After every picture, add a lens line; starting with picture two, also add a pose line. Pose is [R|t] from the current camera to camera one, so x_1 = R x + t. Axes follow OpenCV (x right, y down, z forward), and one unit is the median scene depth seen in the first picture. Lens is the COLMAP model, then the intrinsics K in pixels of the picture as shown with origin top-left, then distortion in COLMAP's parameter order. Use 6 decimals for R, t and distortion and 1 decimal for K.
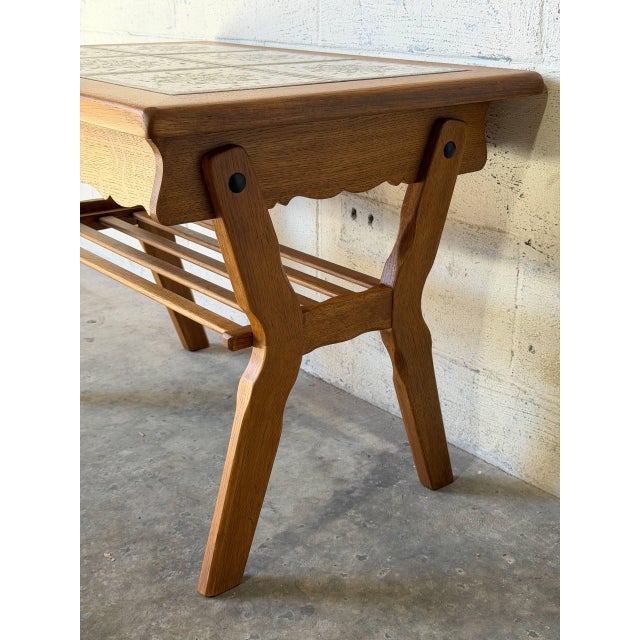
lens RADIAL K [[909.1, 0, 314.0], [0, 909.1, 320.0], [0, 0, 1]] dist [0.119738, 0.000000]
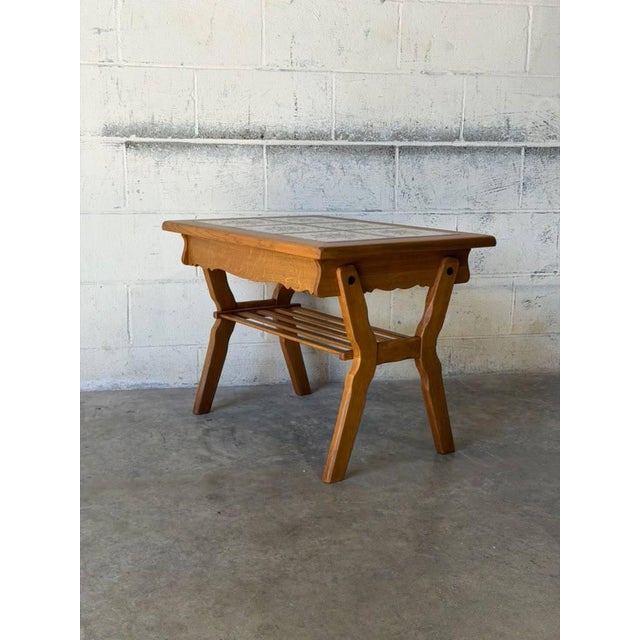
lens RADIAL K [[909.1, 0, 321.2], [0, 909.1, 320.9], [0, 0, 1]] dist [0.119738, 0.000000]
pose [[0.462668, -0.165399, 0.870966, -1.955310], [0.293086, 0.955738, 0.025807, -0.095380], [-0.836684, 0.243327, 0.490665, -0.027803]]
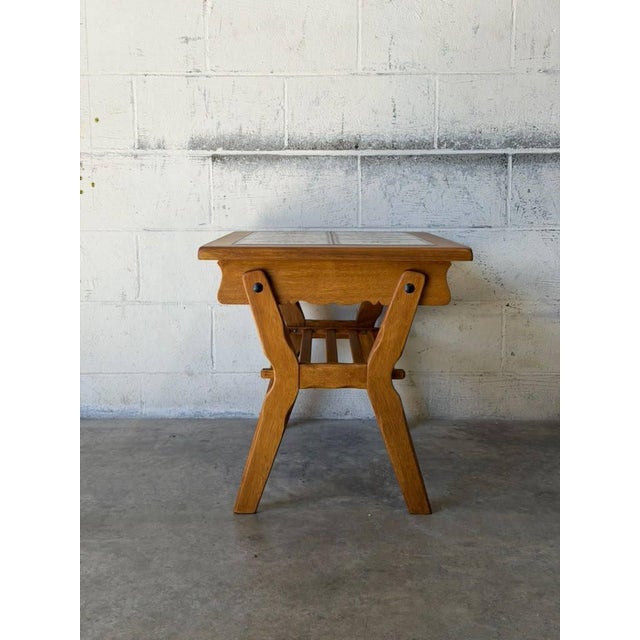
lens RADIAL K [[909.1, 0, 310.8], [0, 909.1, 317.0], [0, 0, 1]] dist [0.119738, 0.000000]
pose [[0.630548, -0.107283, 0.768700, -1.683352], [0.268288, 0.959478, -0.086163, 0.005694], [-0.728306, 0.260563, 0.633780, -0.045543]]
